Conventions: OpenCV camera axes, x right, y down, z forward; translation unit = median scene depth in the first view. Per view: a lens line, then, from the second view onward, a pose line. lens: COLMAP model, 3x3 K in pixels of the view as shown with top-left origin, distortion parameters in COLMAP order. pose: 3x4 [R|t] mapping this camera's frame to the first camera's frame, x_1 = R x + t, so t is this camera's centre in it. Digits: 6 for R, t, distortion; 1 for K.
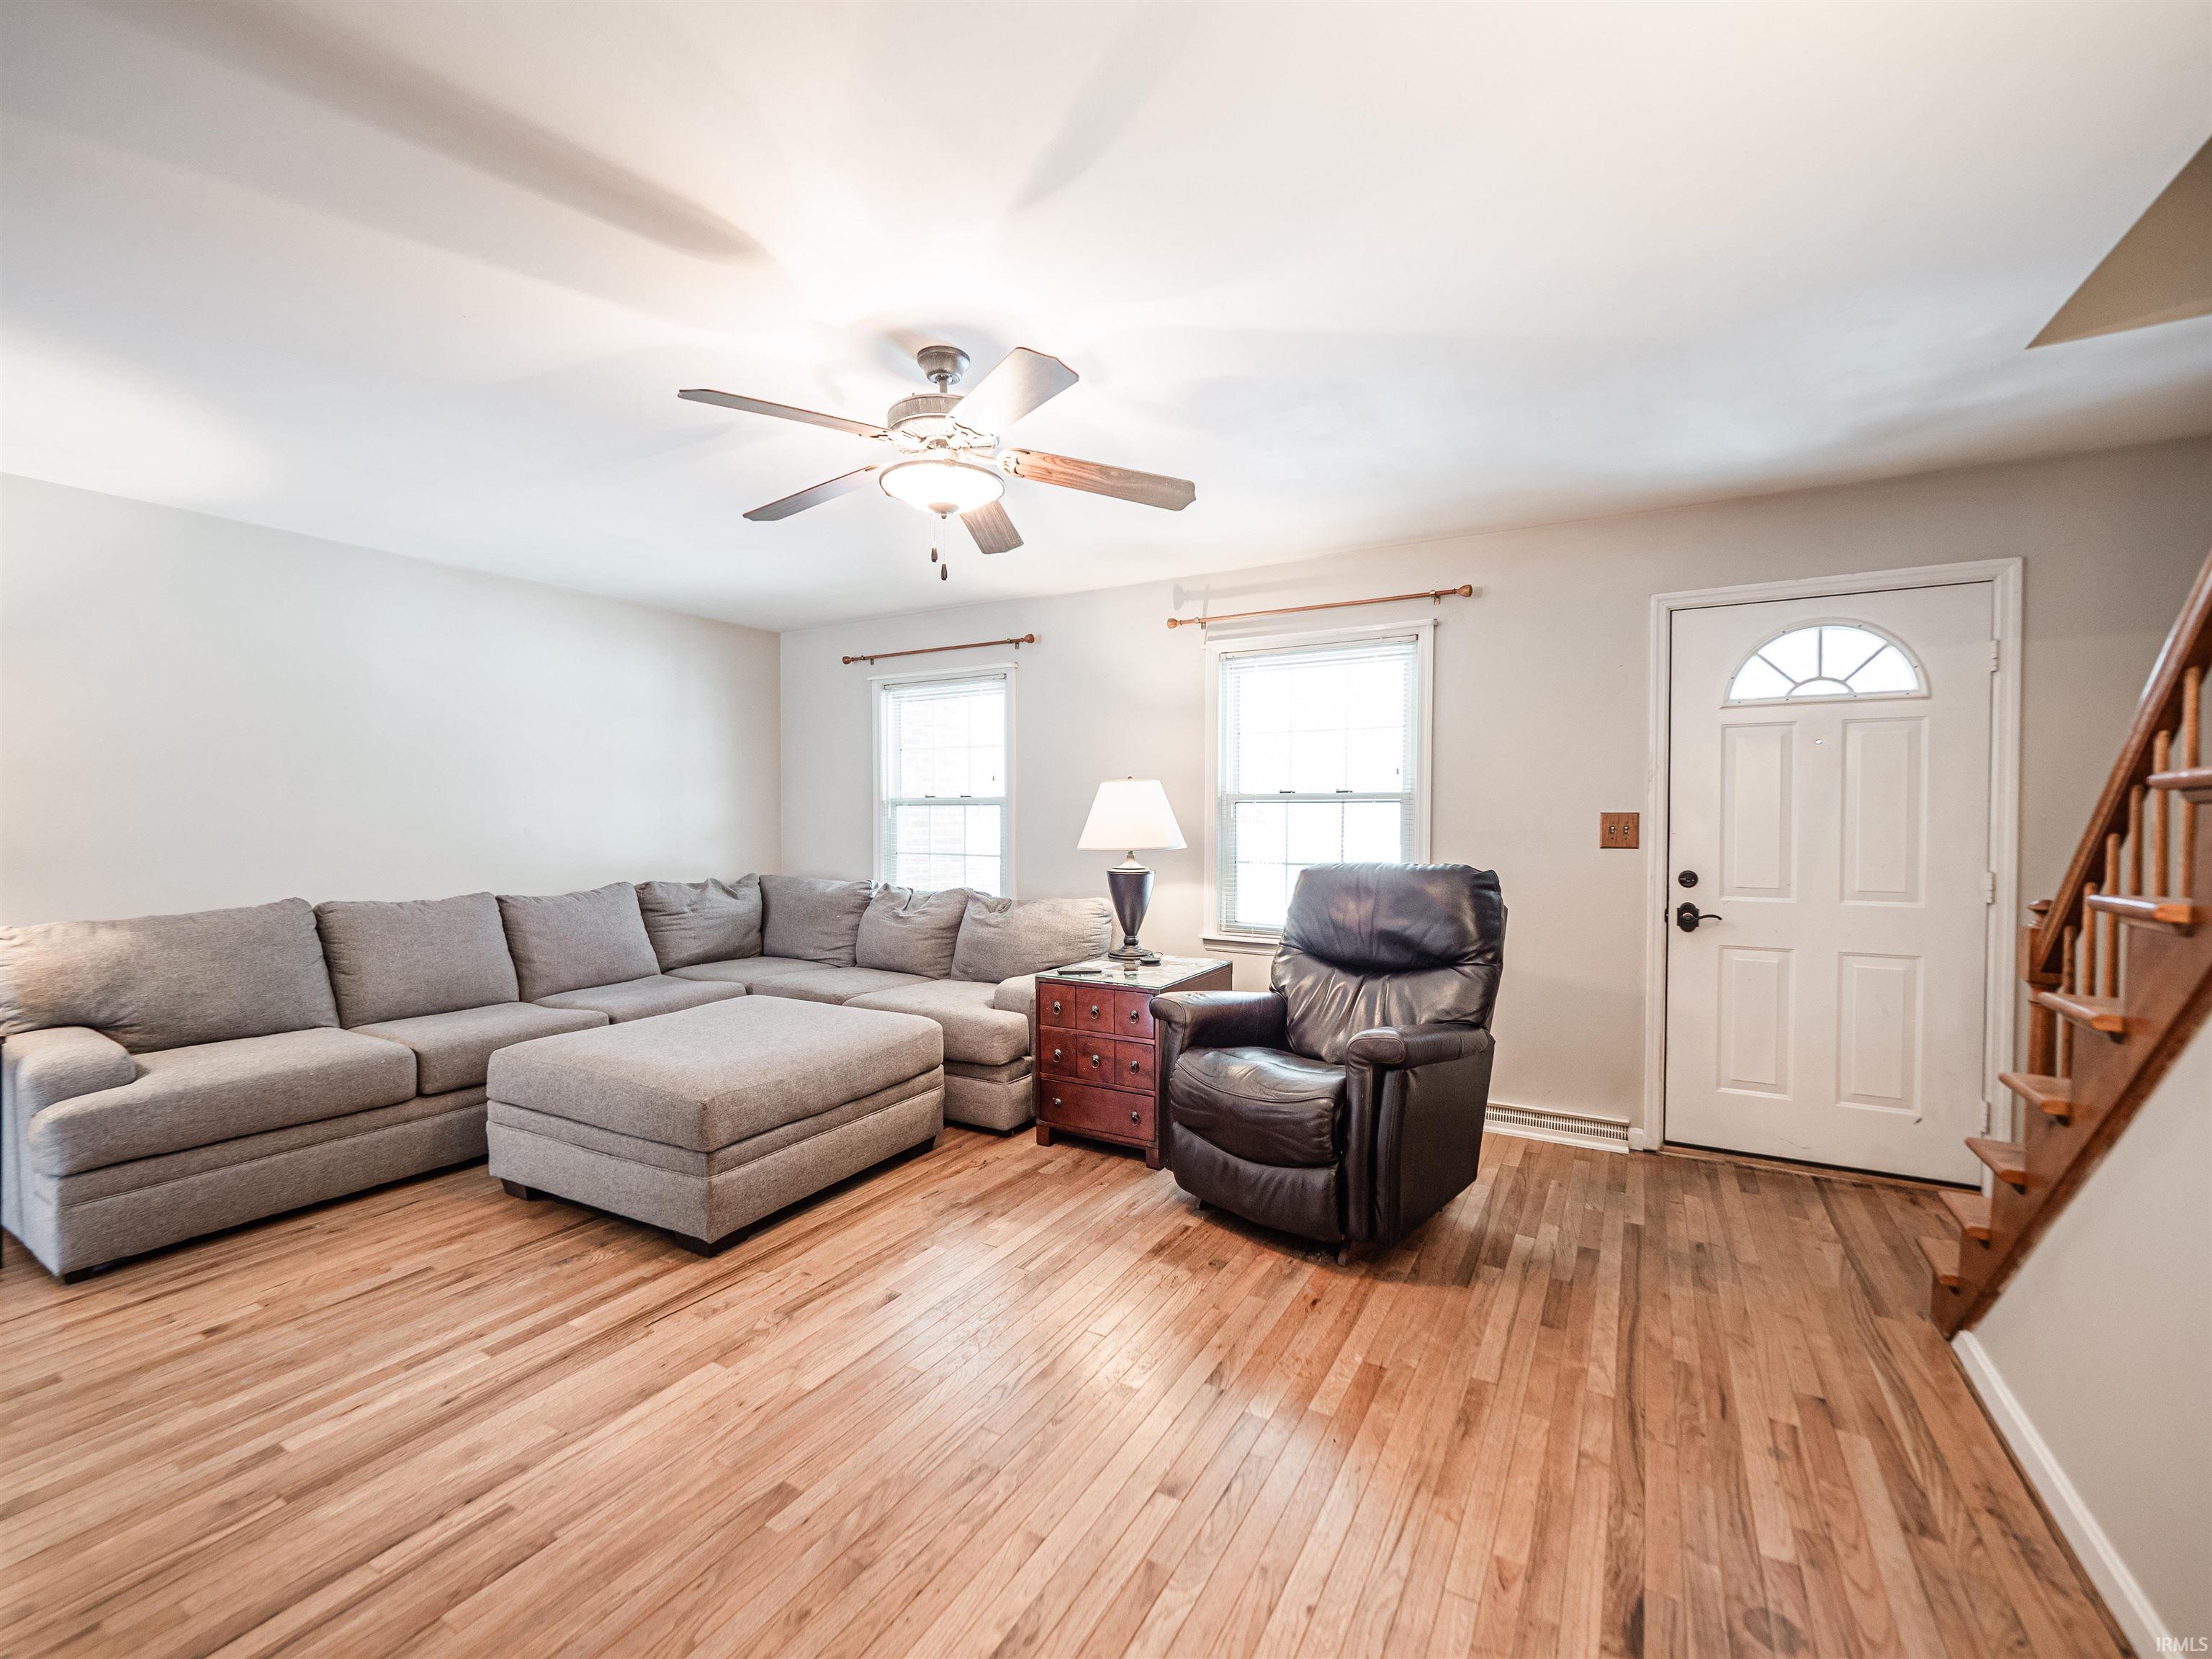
lens RADIAL K [[957.1, 0, 1090.3], [0, 957.1, 829.1], [0, 0, 1]] dist [-0.003672, -0.000463]
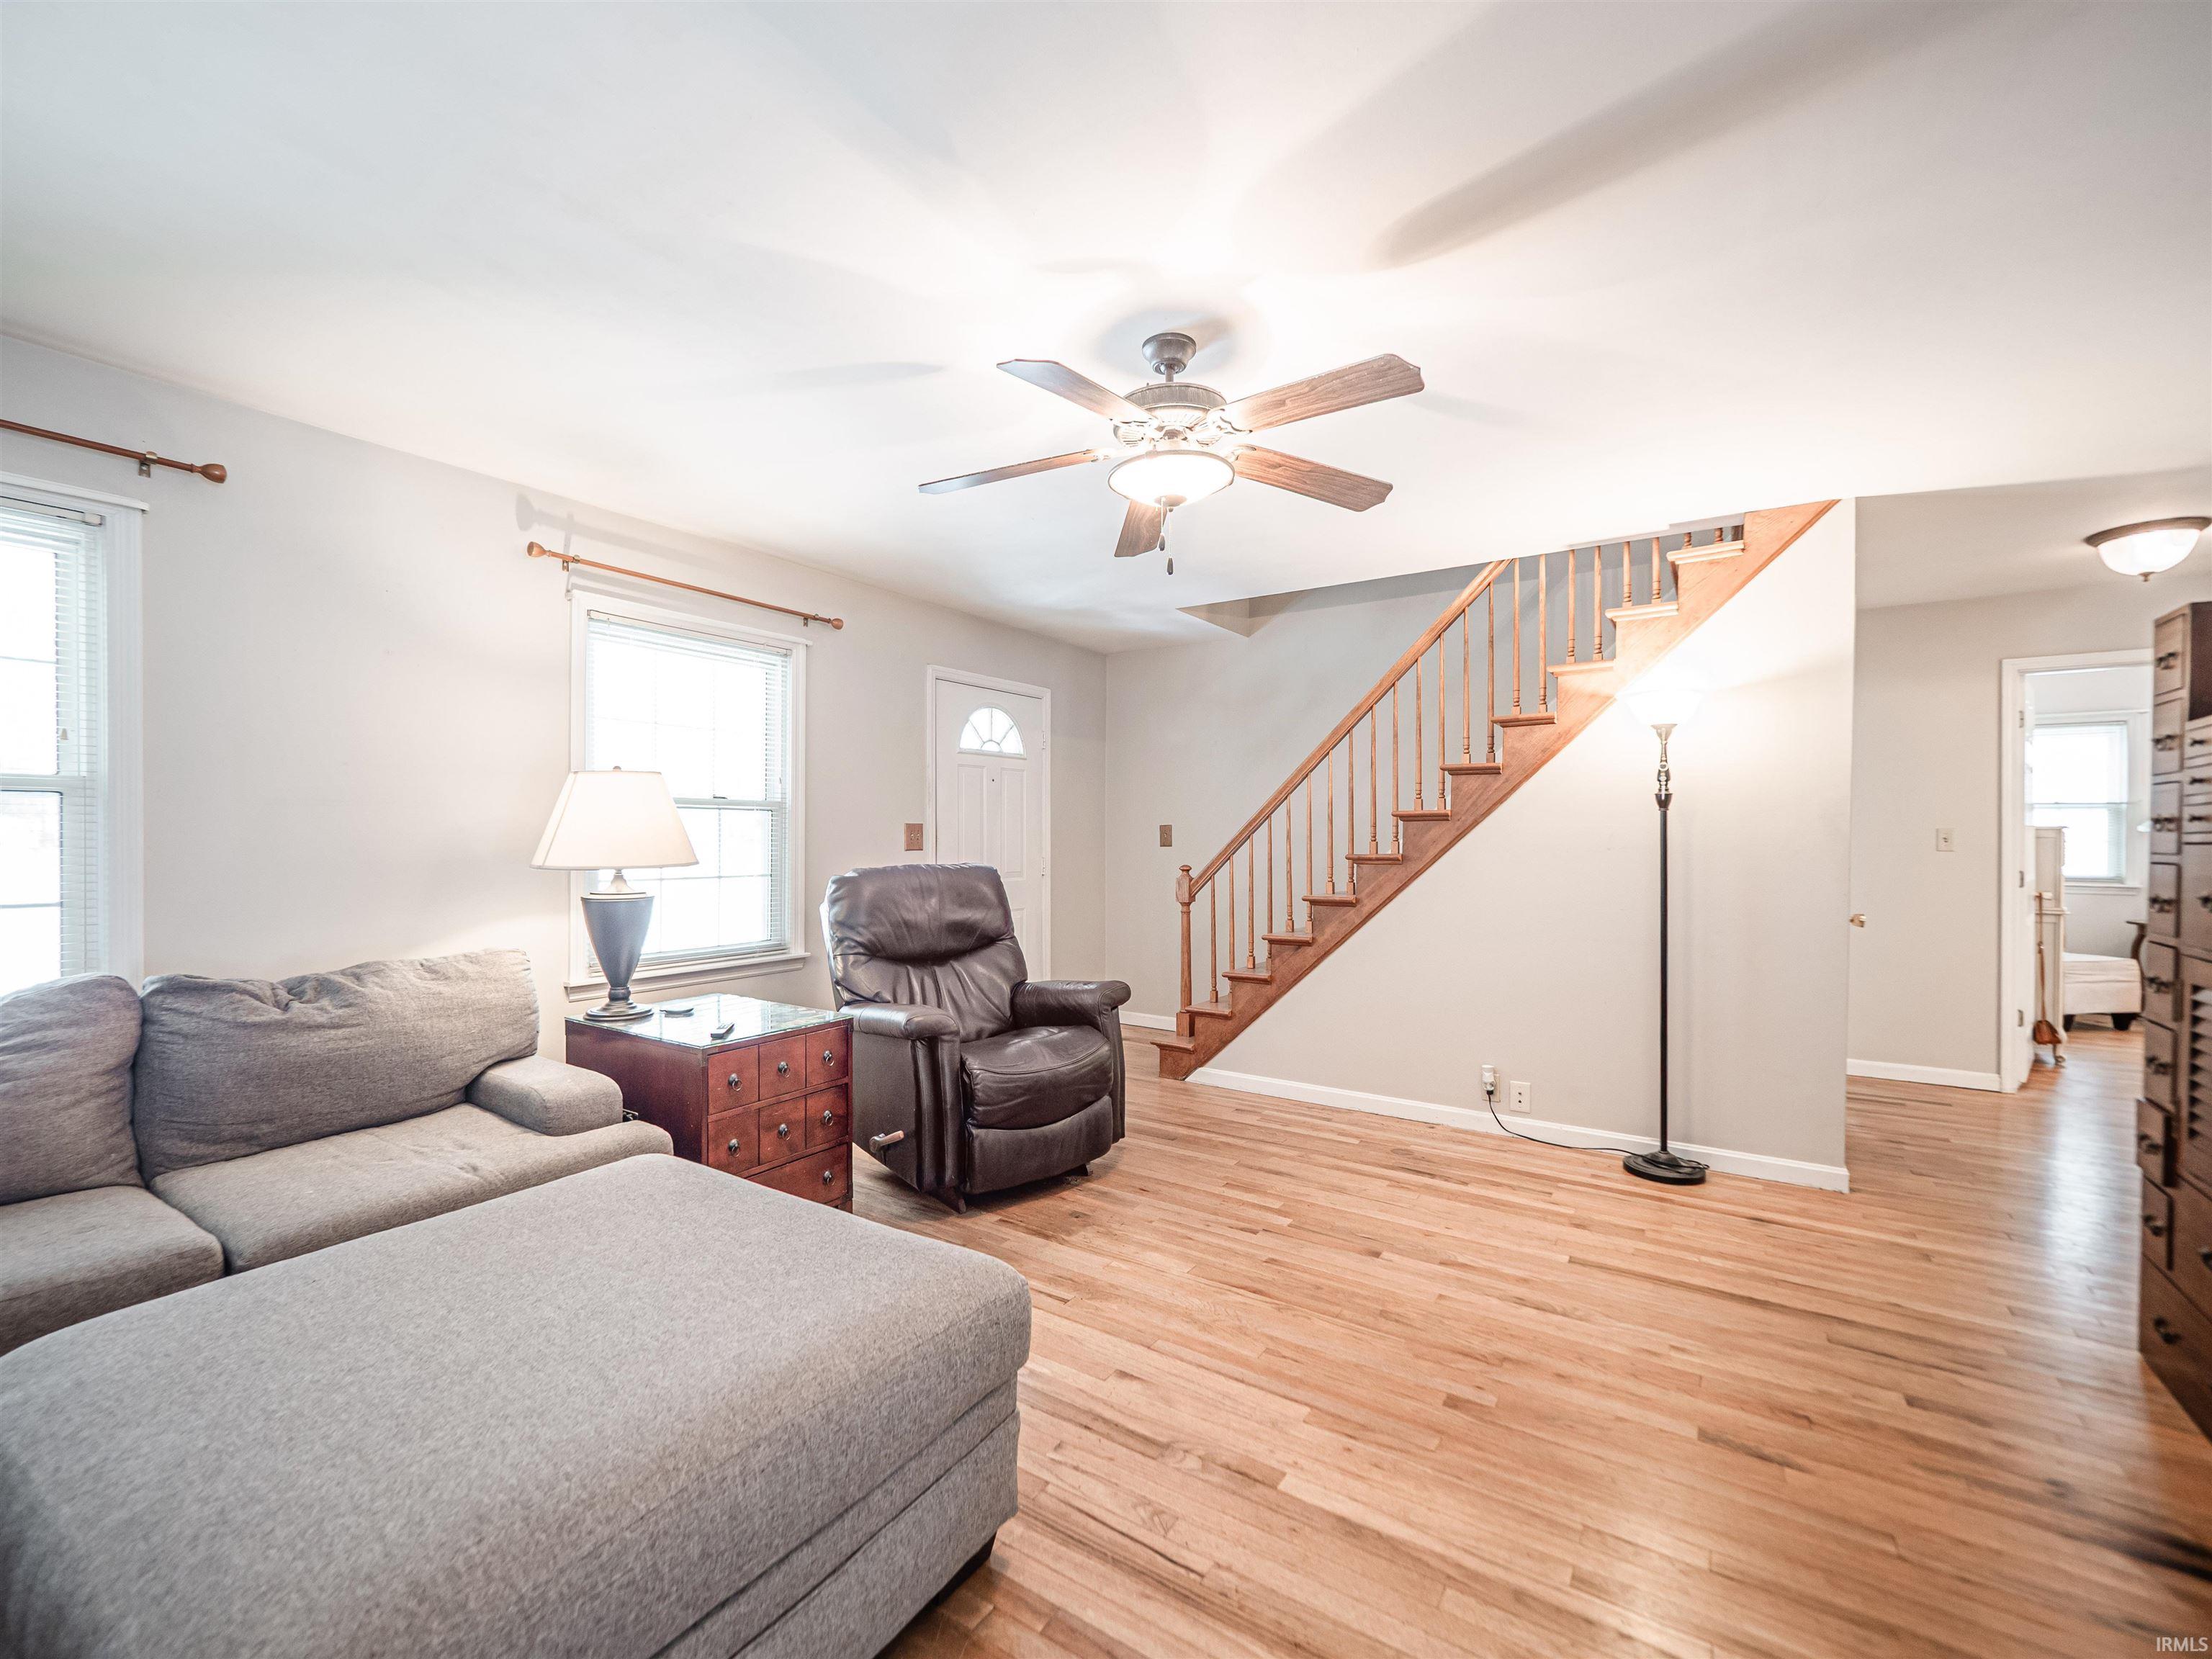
lens RADIAL K [[940.7, 0, 1112.0], [0, 940.7, 837.3], [0, 0, 1]] dist [0.000689, -0.000022]
pose [[0.051385, -0.002226, 0.998676, -0.978363], [0.012112, 0.999925, 0.001605, 0.003864], [-0.998605, 0.012013, 0.051408, 0.892105]]
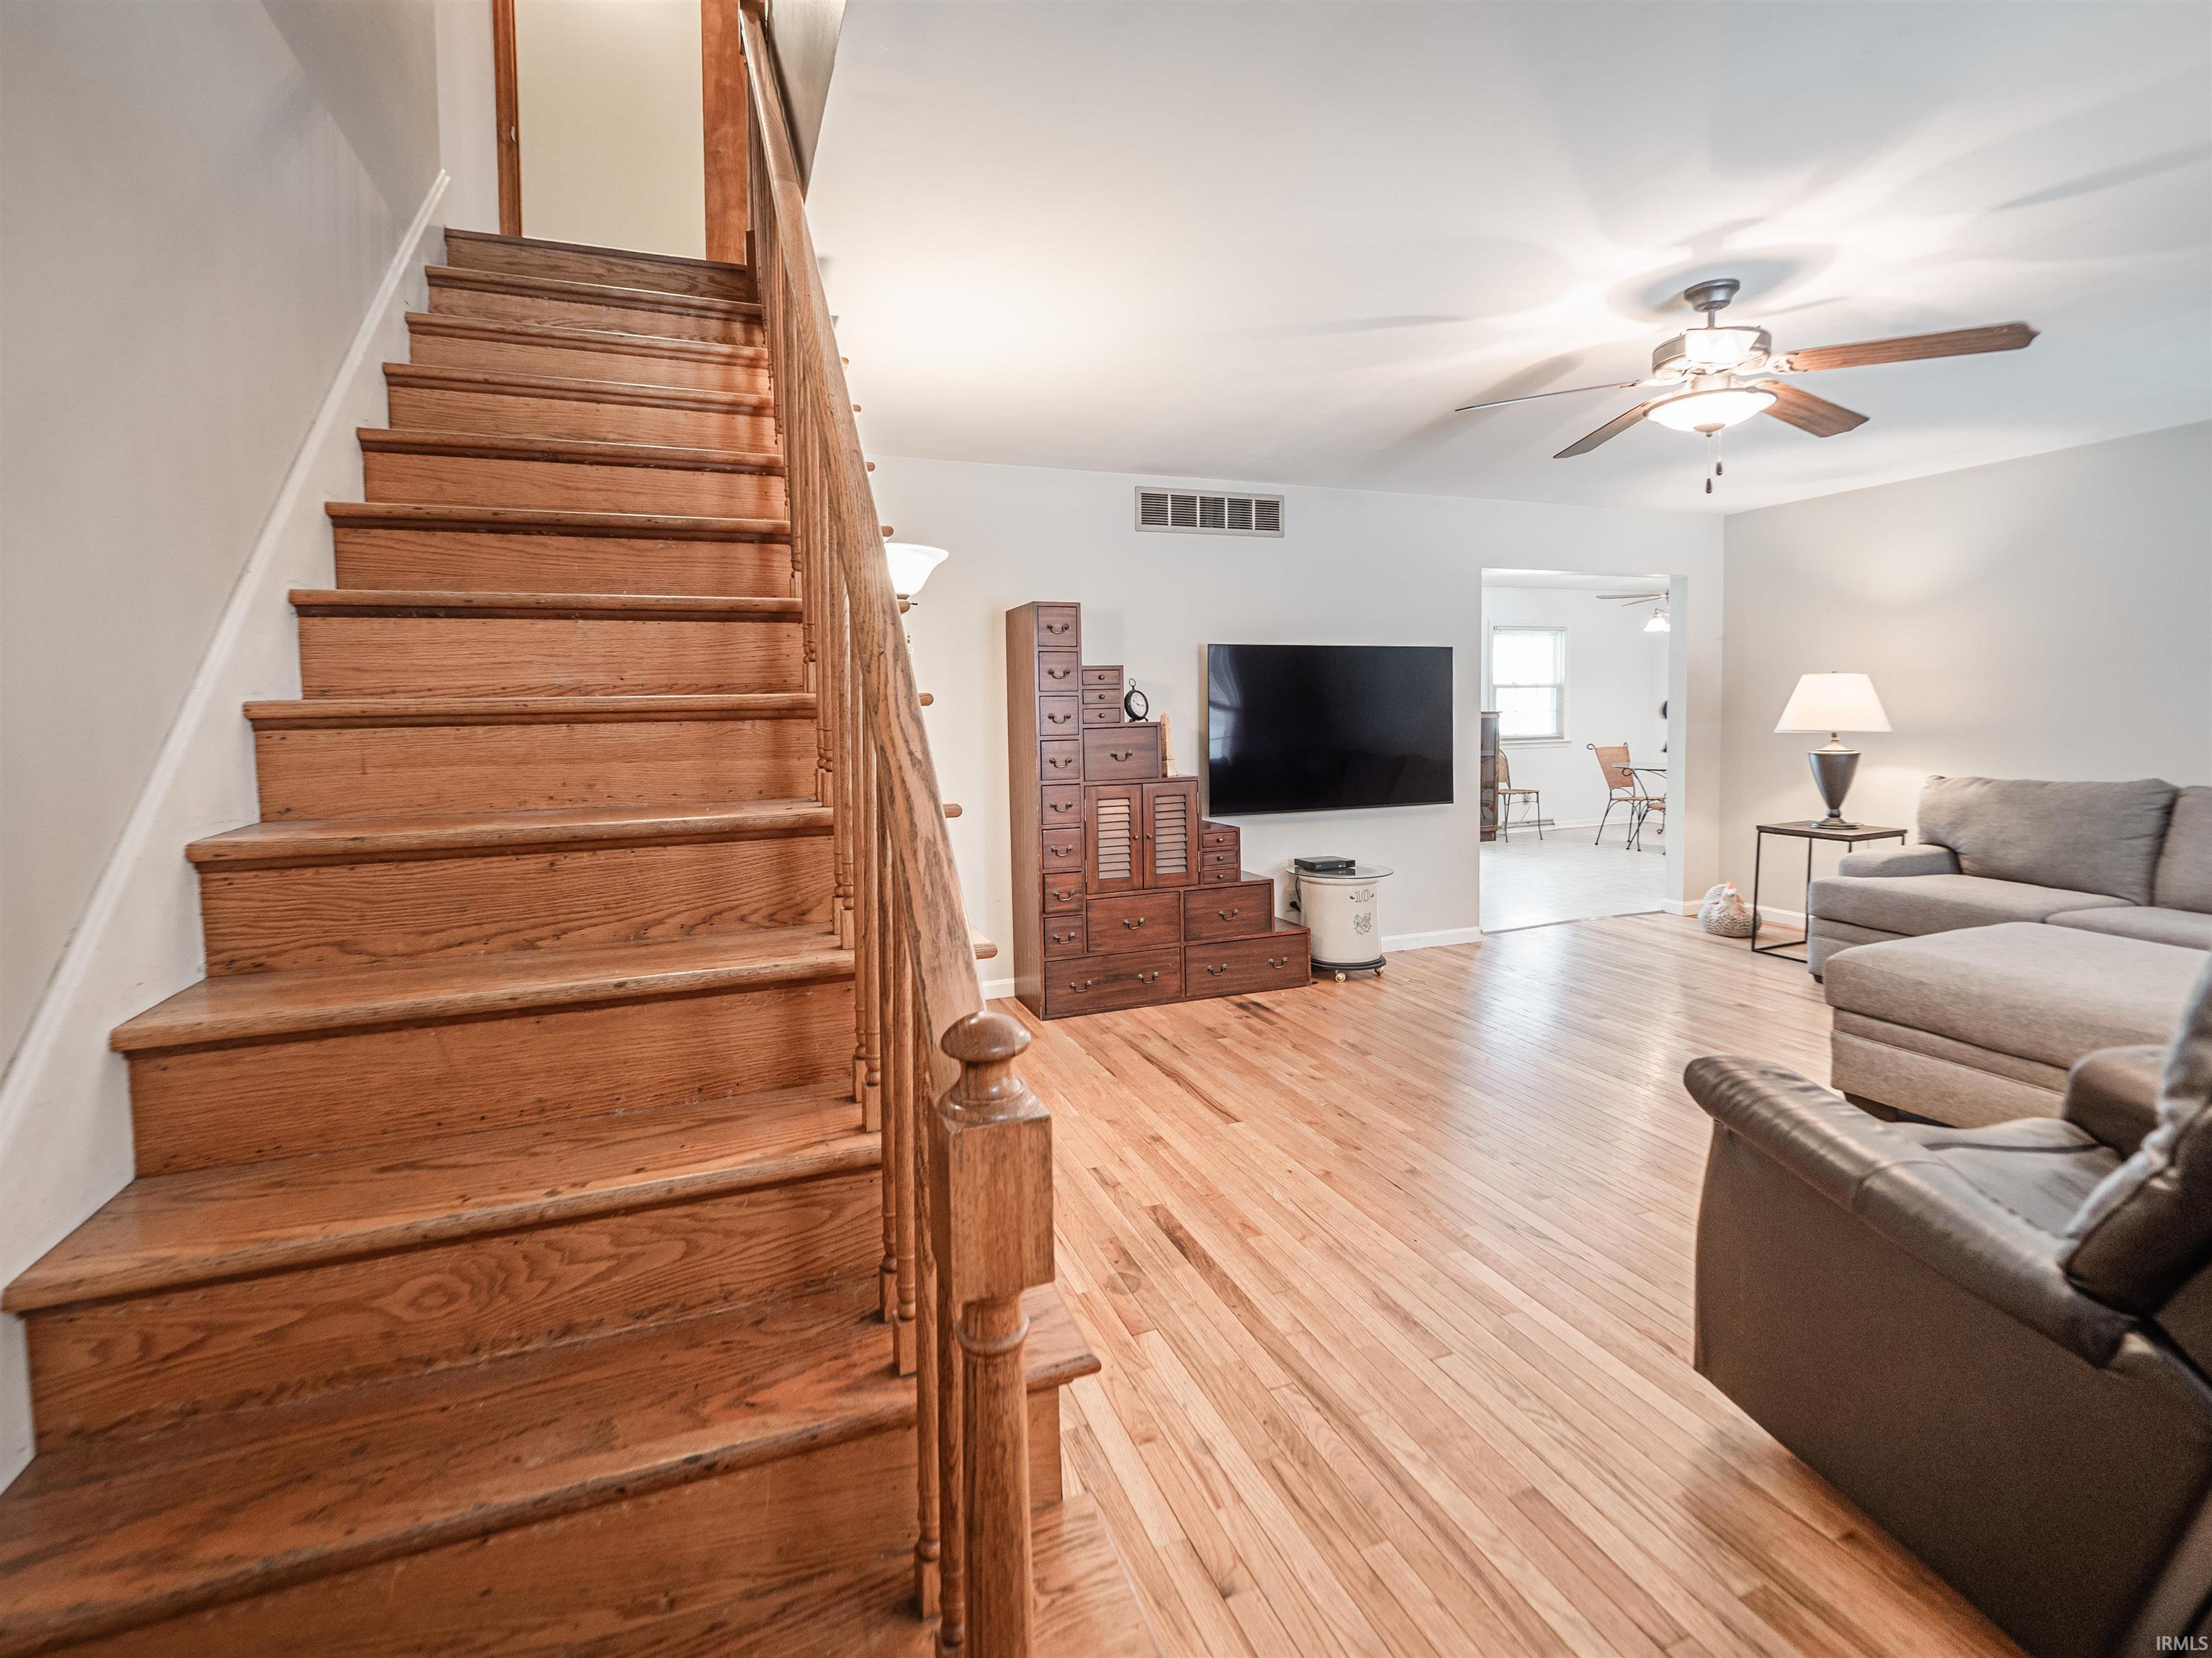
lens RADIAL K [[989.4, 0, 1091.4], [0, 989.4, 848.6], [0, 0, 1]] dist [-0.000488, -0.000134]
pose [[-0.628094, 0.115784, -0.769475, 0.996414], [-0.007496, 0.987922, 0.154773, -0.018237], [0.778101, 0.102980, -0.619640, 0.999212]]
